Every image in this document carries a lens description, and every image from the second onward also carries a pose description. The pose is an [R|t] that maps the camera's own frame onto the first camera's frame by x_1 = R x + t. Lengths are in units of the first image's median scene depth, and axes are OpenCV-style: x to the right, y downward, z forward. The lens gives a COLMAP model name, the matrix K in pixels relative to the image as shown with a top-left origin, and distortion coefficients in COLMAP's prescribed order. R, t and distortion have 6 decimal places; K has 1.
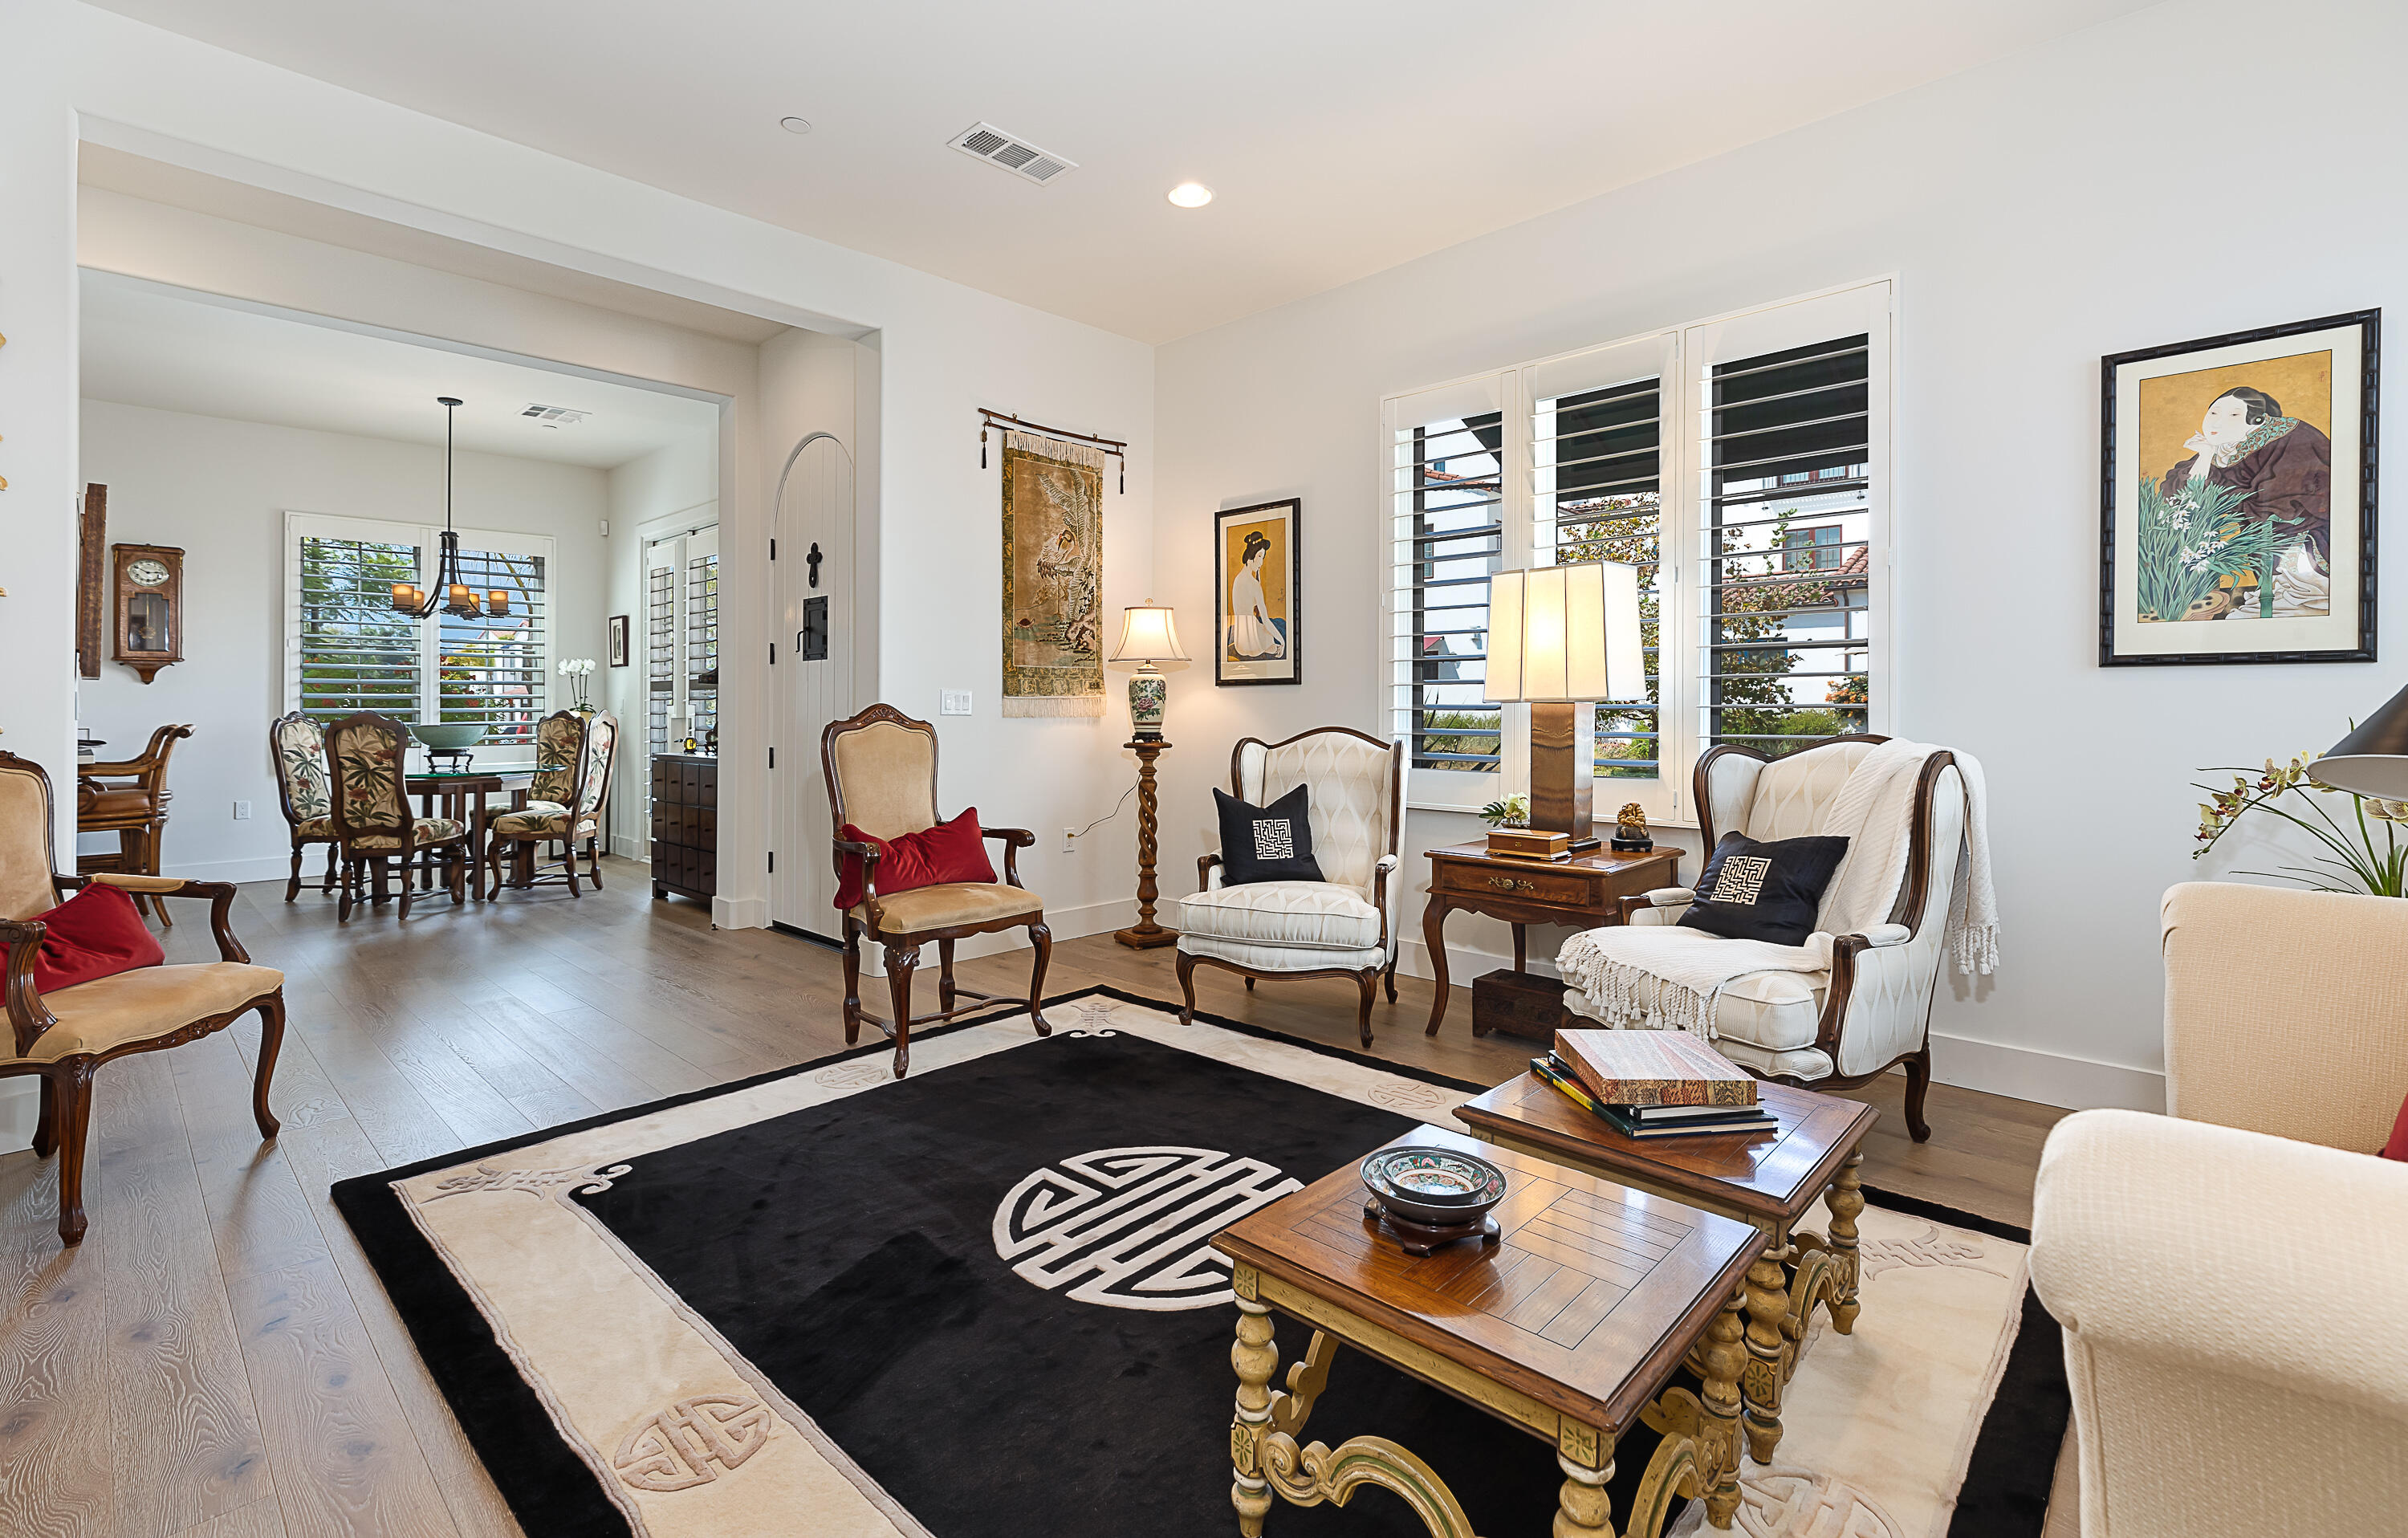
lens RADIAL K [[1083.9, 0, 1207.6], [0, 1083.9, 695.5], [0, 0, 1]] dist [-0.002937, 0.000440]
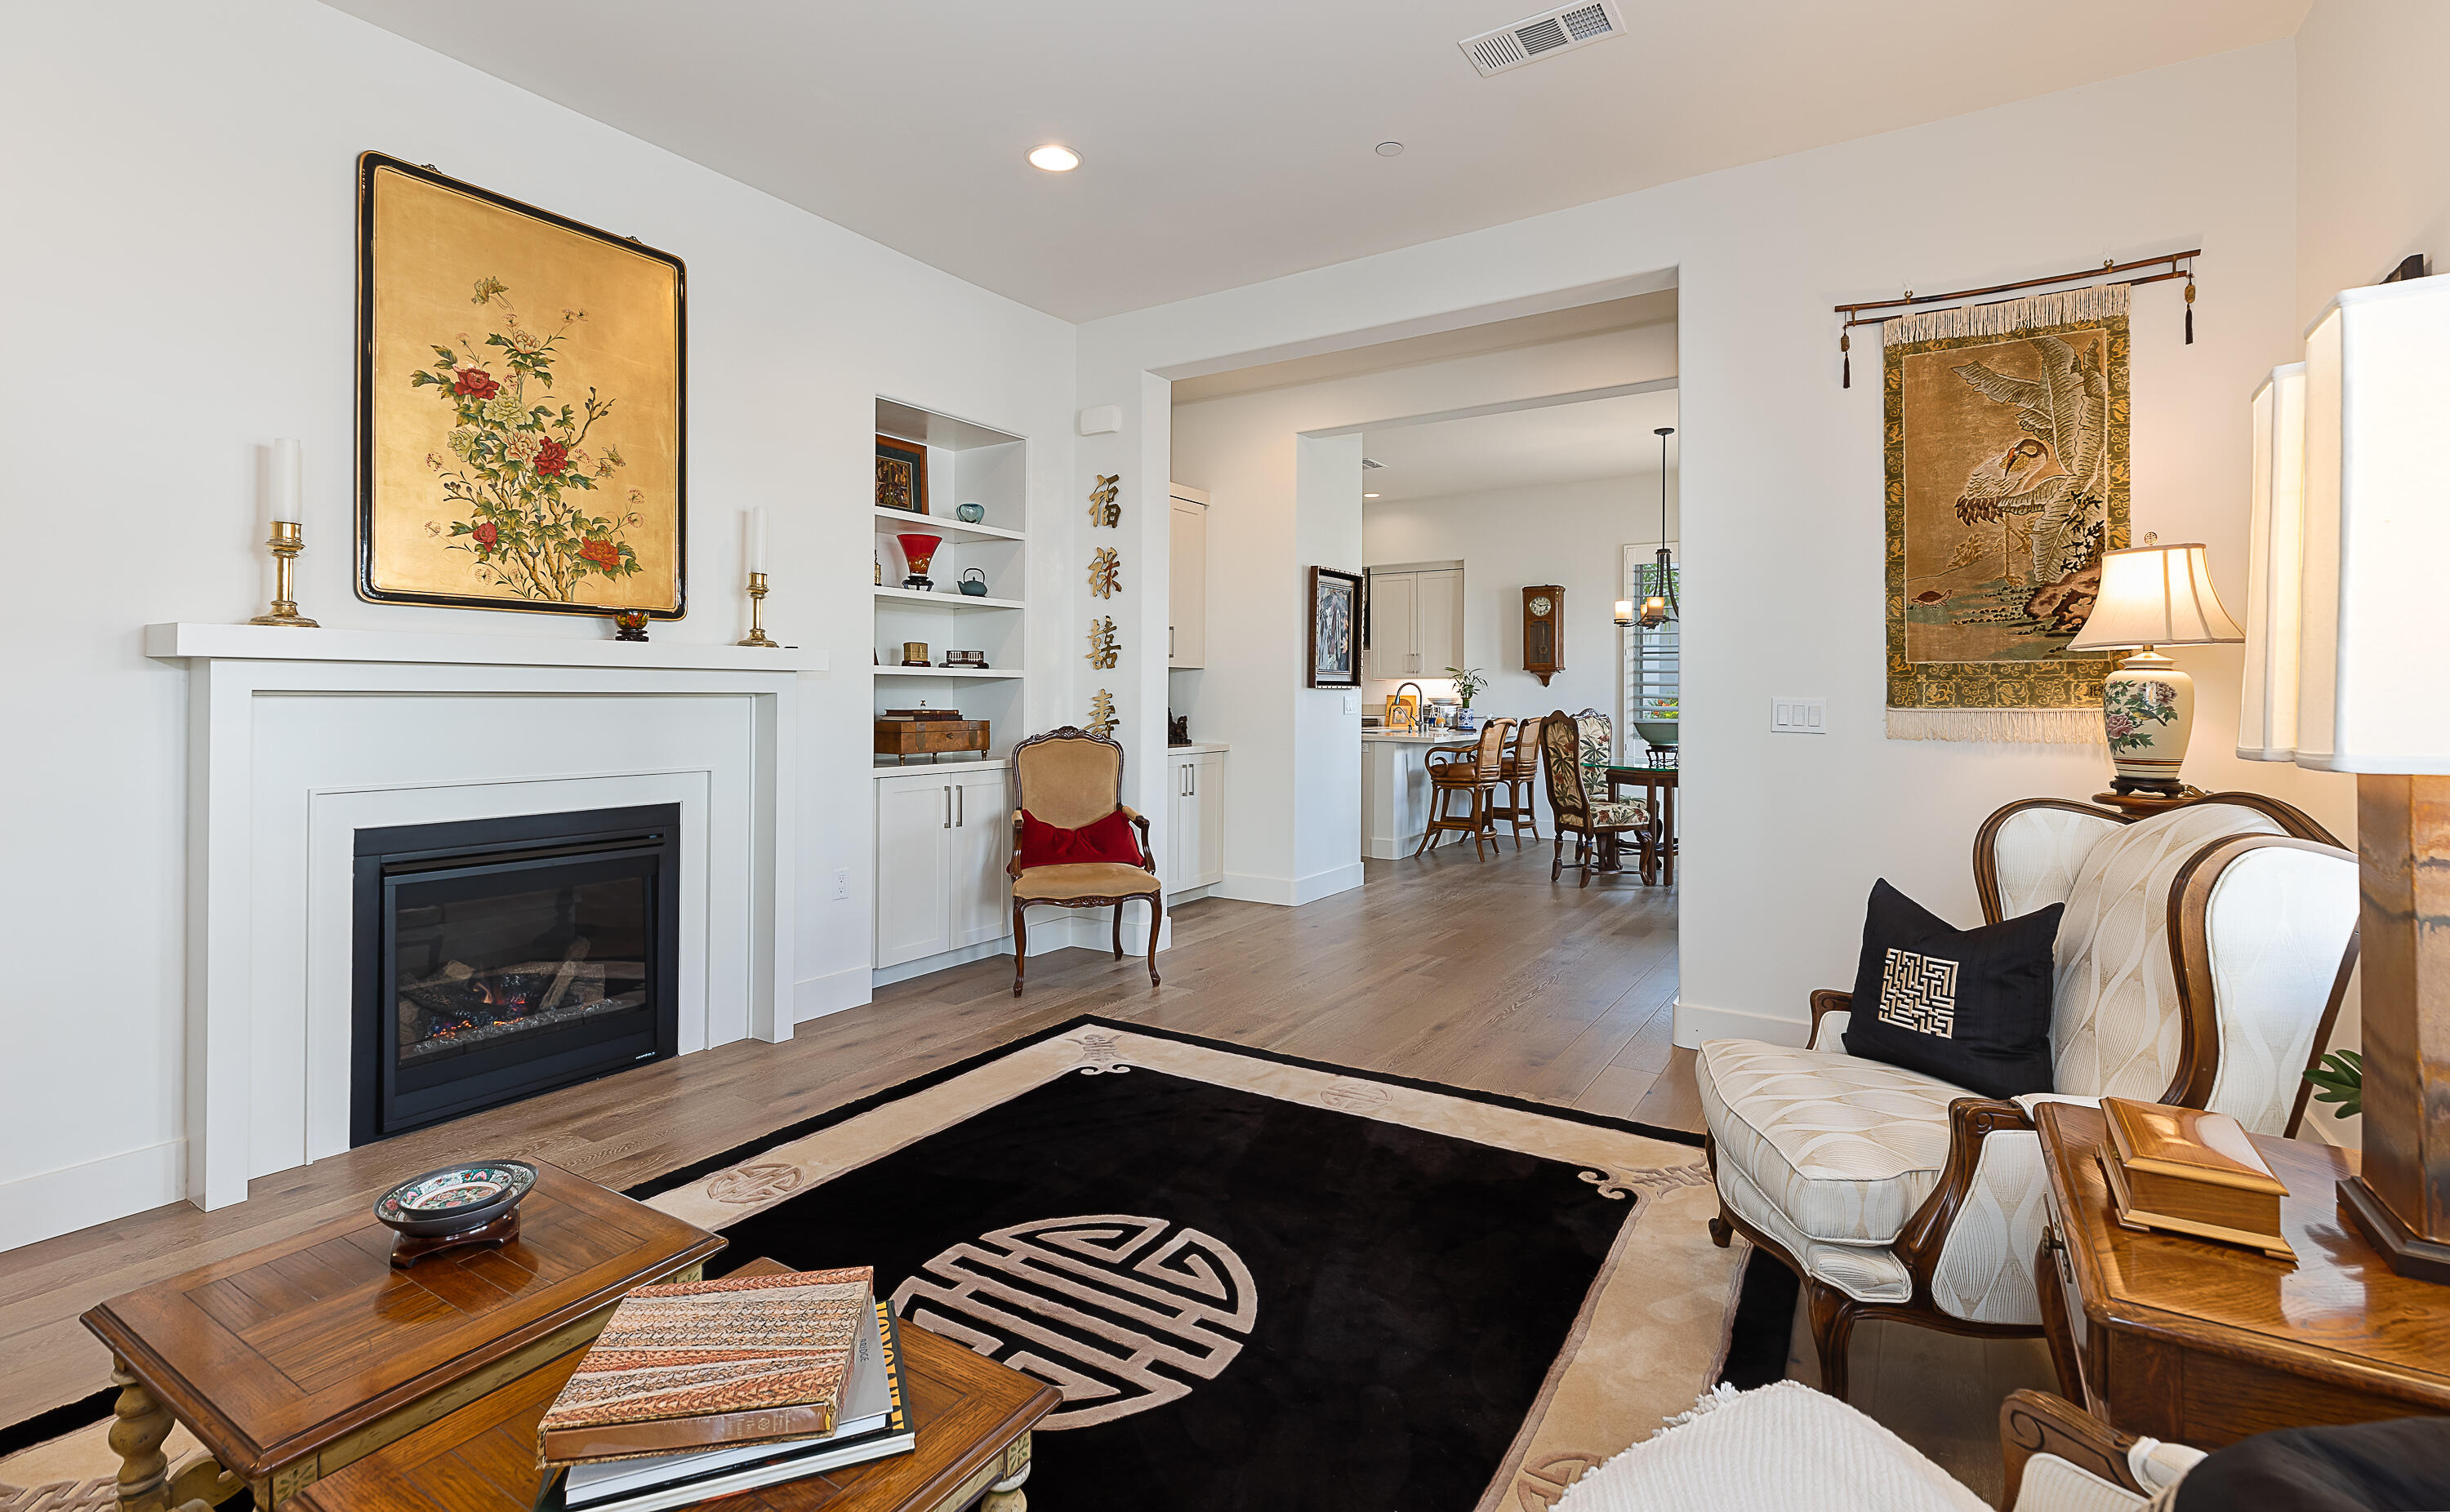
lens RADIAL K [[1104.7, 0, 1228.6], [0, 1104.7, 676.3], [0, 0, 1]] dist [0.000999, -0.000597]
pose [[0.191741, -0.011782, -0.981375, 0.415834], [0.004040, 0.999929, -0.011215, -0.012867], [0.981437, -0.001814, 0.191775, 0.449220]]
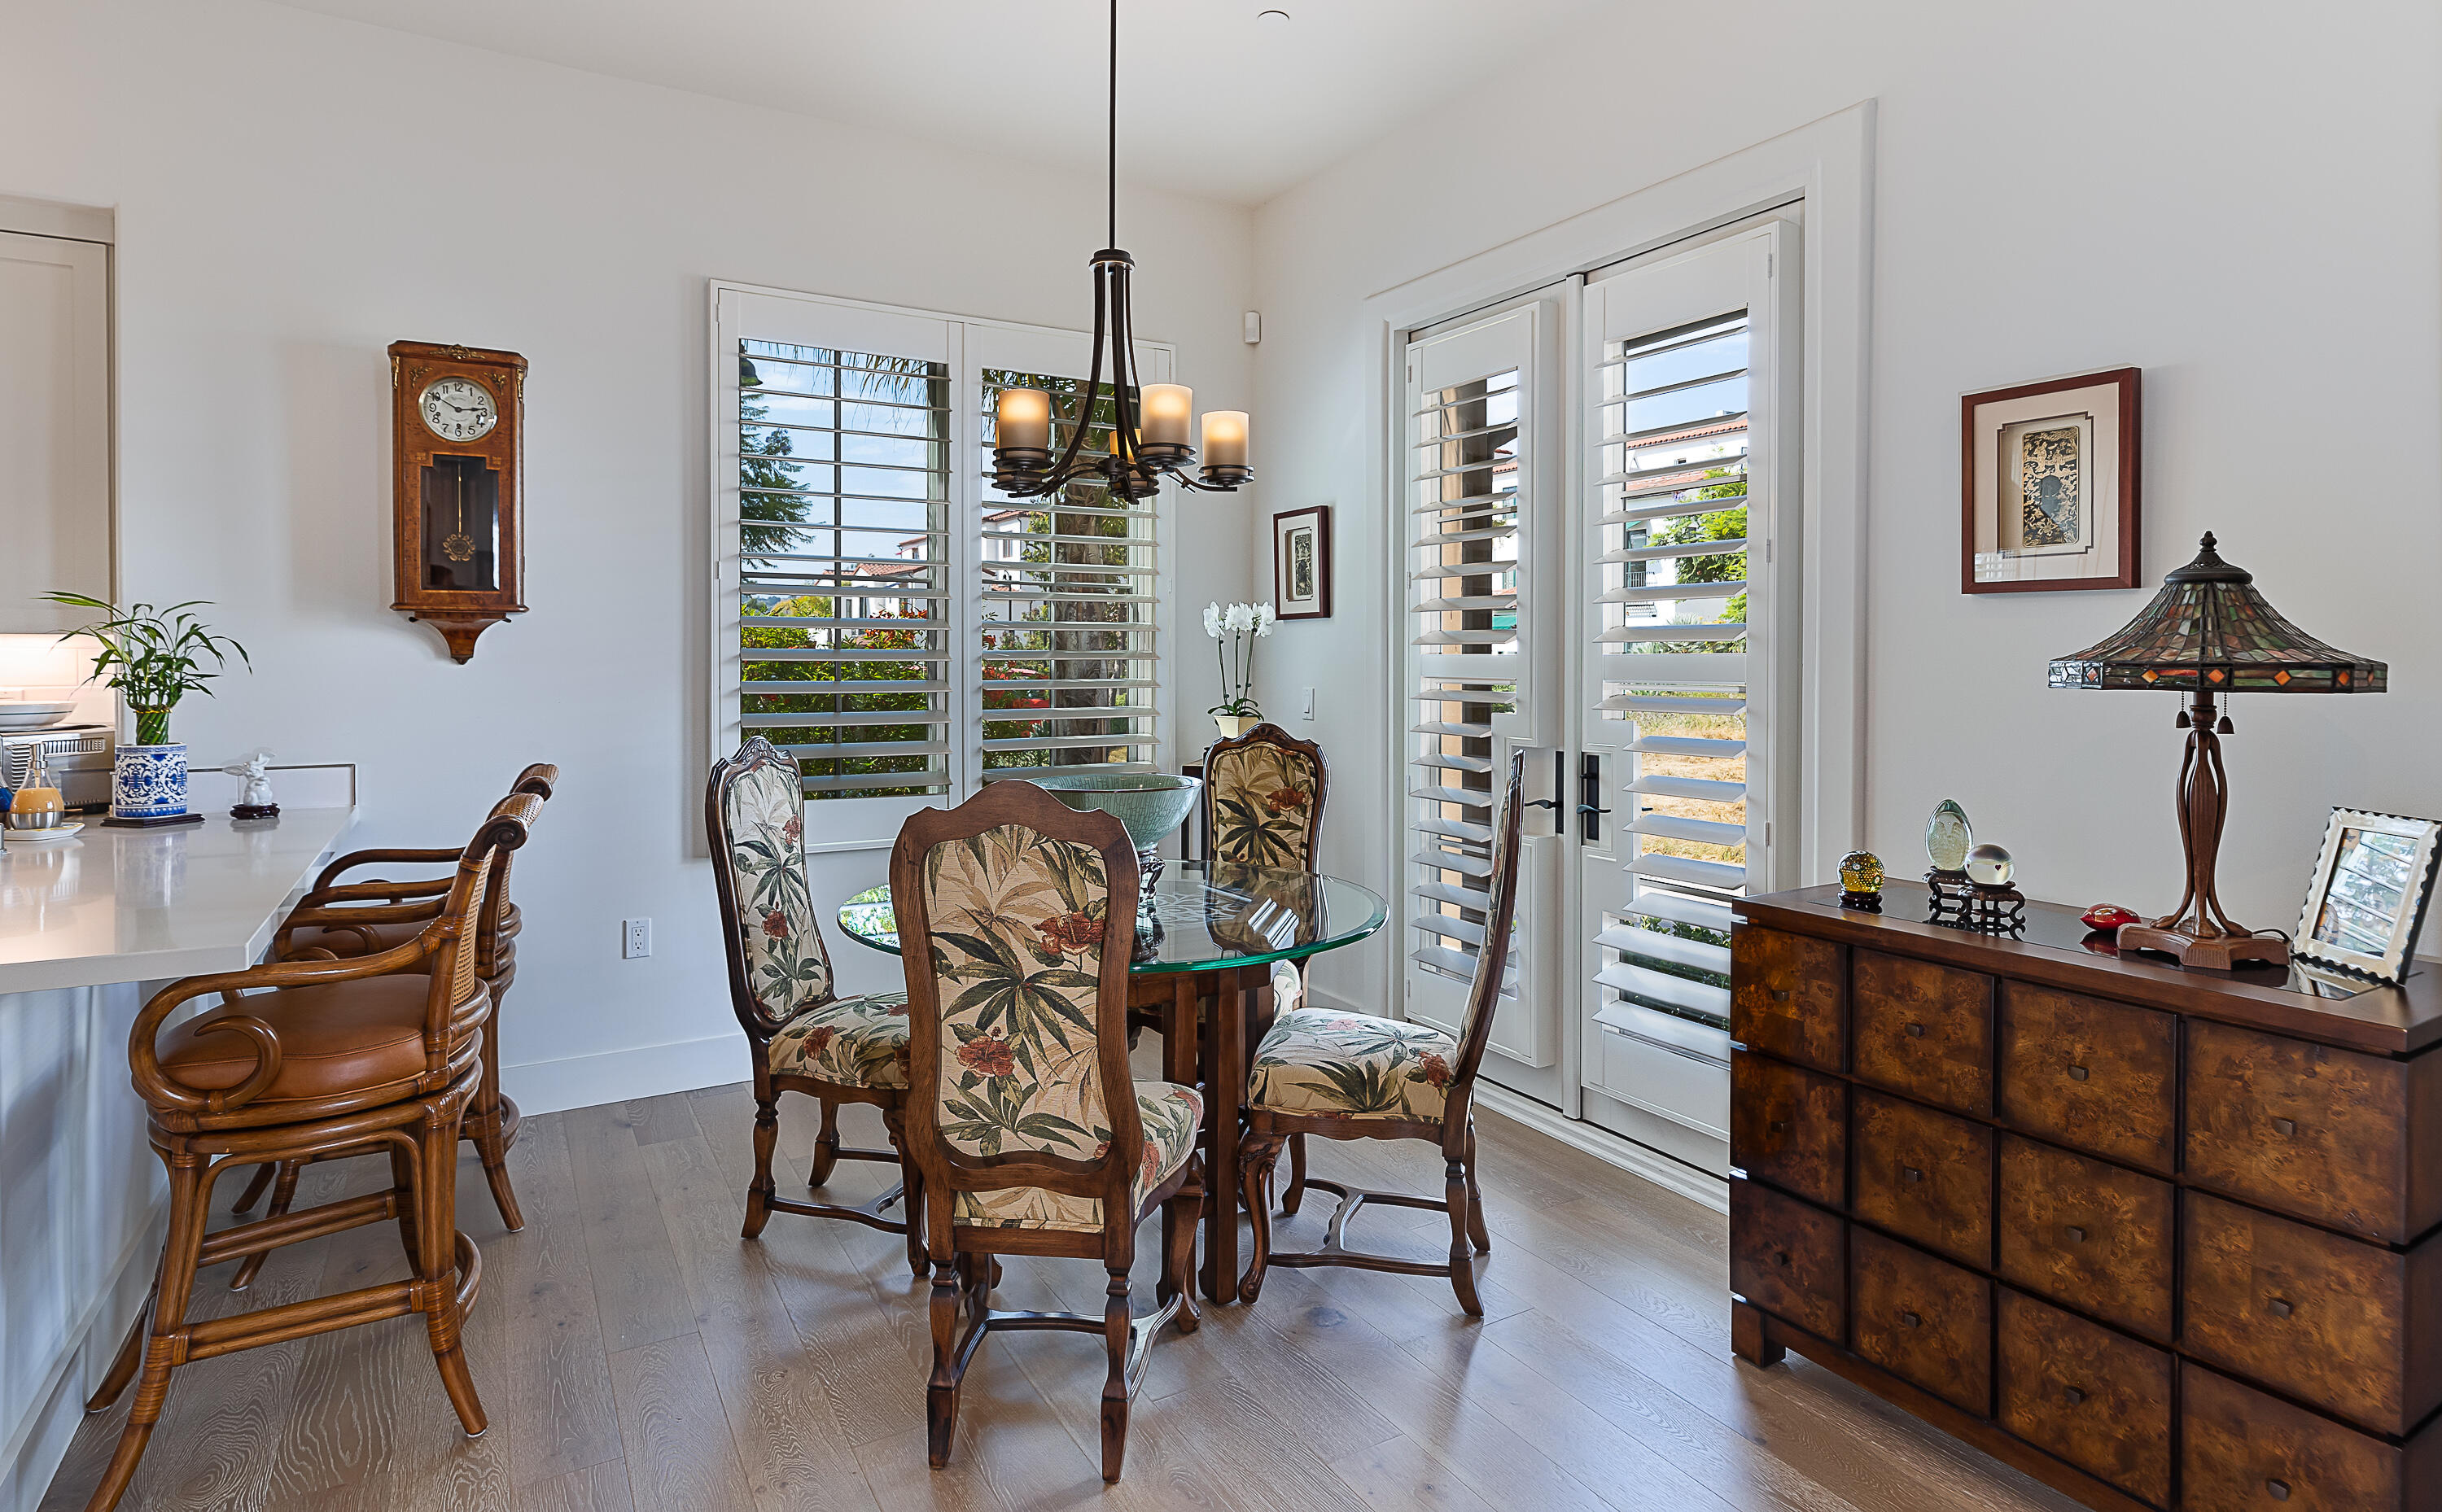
lens RADIAL K [[1287.9, 0, 1215.9], [0, 1287.9, 671.0], [0, 0, 1]] dist [-0.000881, 0.000266]
pose [[0.958892, 0.007808, -0.283666, -0.706851], [-0.002316, 0.999803, 0.019690, -0.024751], [0.283763, -0.018223, 0.958721, 0.770392]]
